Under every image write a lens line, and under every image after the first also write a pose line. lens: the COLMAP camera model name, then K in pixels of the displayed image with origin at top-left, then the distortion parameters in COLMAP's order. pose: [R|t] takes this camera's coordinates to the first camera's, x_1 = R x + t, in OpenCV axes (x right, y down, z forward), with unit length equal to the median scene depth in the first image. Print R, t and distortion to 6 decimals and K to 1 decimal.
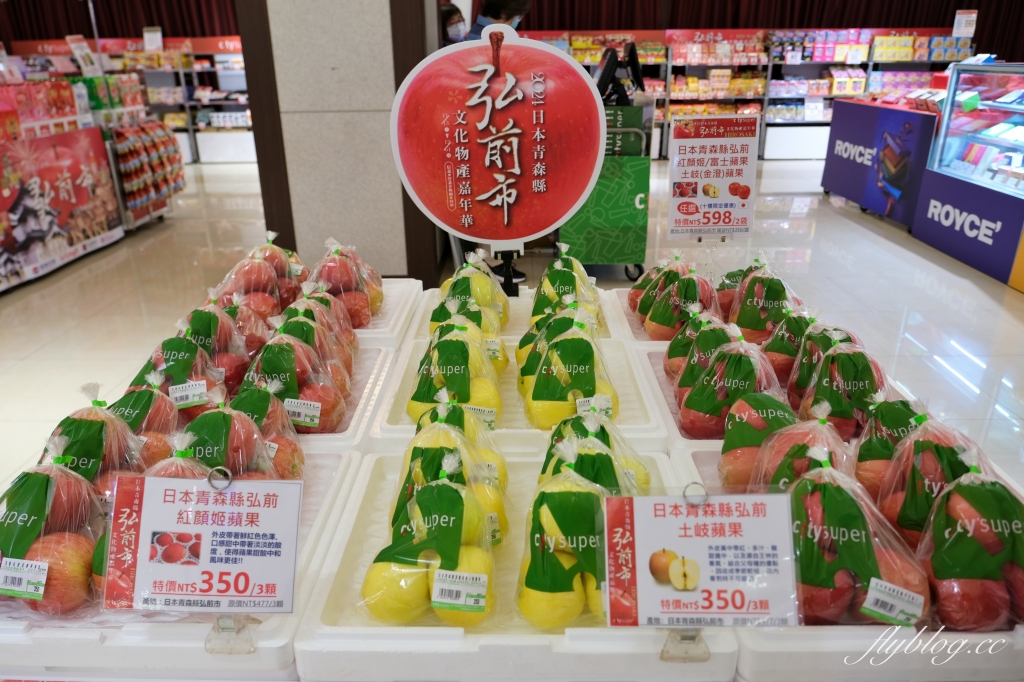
lens RADIAL K [[702.2, 0, 512.0], [0, 702.2, 341.0], [0, 0, 1]] dist [-0.007913, -0.006052]
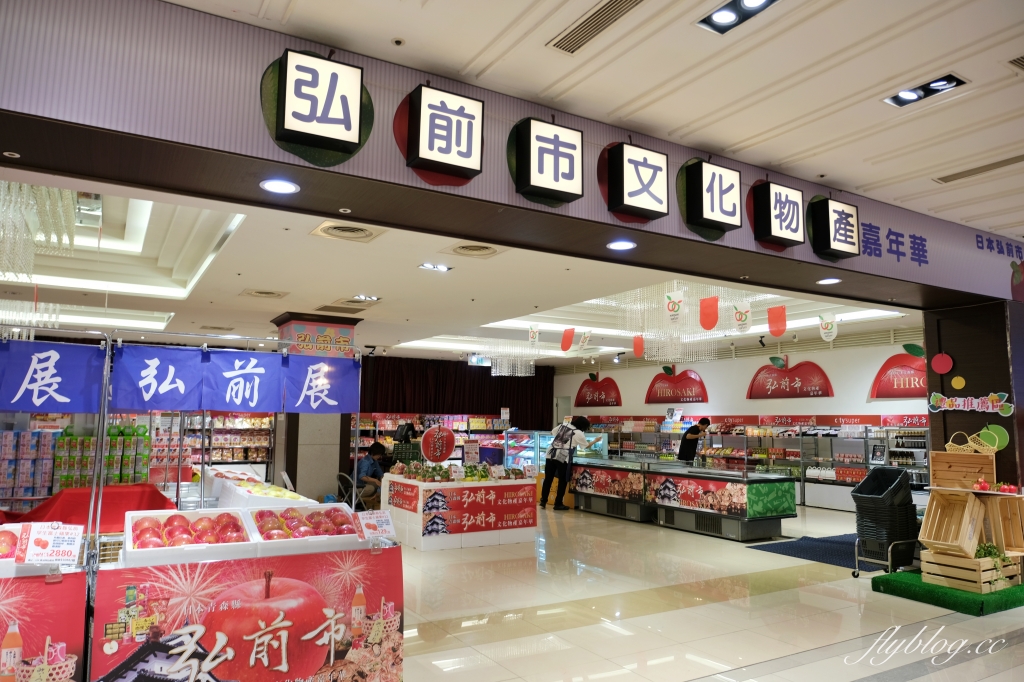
lens RADIAL K [[702.2, 0, 512.0], [0, 702.2, 341.0], [0, 0, 1]] dist [-0.007913, -0.006052]
pose [[0.852257, 0.078166, 0.517250, -0.506530], [0.180086, 0.884498, -0.430386, 0.306462], [-0.491148, 0.459949, 0.739743, -0.771957]]
